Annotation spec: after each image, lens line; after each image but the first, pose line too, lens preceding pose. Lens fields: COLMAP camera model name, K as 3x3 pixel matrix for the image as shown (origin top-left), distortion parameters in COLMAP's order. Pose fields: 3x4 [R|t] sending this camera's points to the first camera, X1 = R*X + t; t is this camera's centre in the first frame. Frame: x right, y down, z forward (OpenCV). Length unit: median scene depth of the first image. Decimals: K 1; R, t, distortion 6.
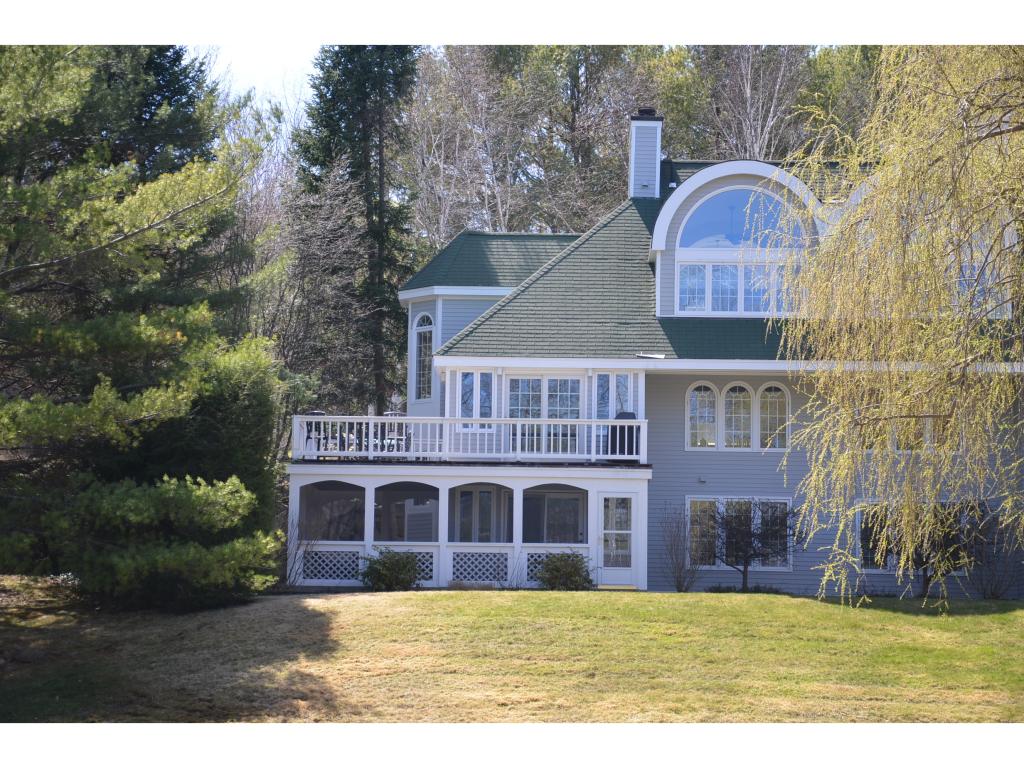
lens RADIAL K [[2454.6, 0, 512.0], [0, 2454.6, 384.0], [0, 0, 1]] dist [0.461328, 0.495433]
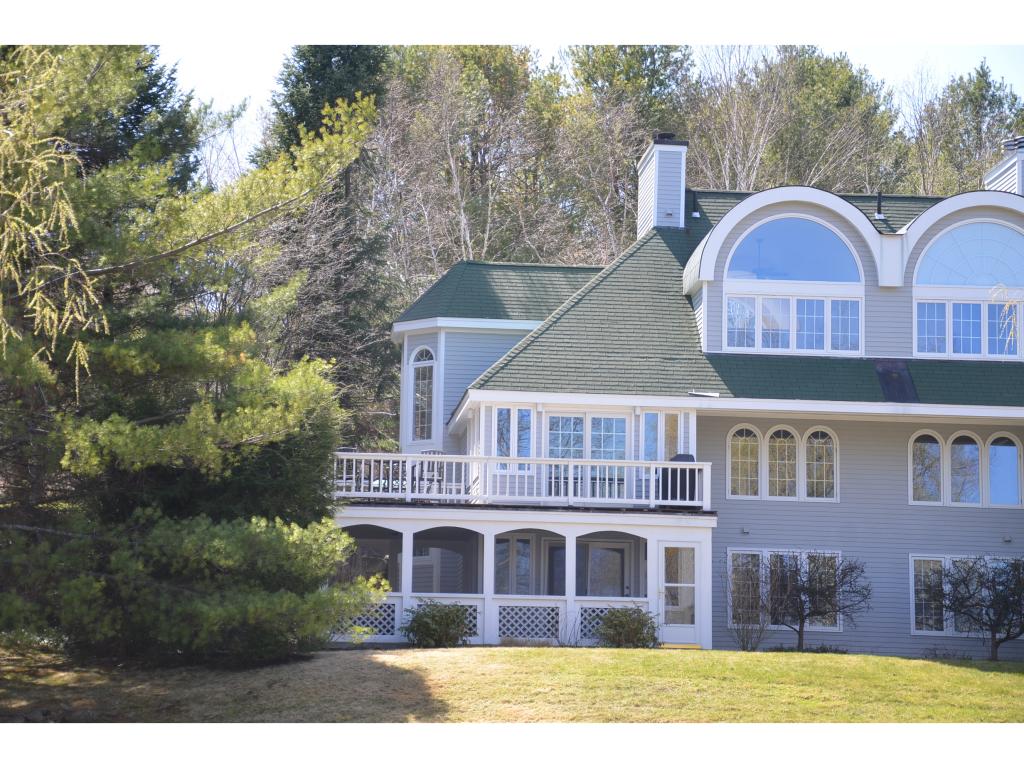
lens RADIAL K [[2454.6, 0, 512.0], [0, 2454.6, 384.0], [0, 0, 1]] dist [0.461328, 0.495433]
pose [[0.994063, 0.018581, 0.107204, -0.116296], [-0.015501, 0.999445, -0.029485, 0.013381], [-0.107693, 0.027648, 0.993800, 0.095141]]
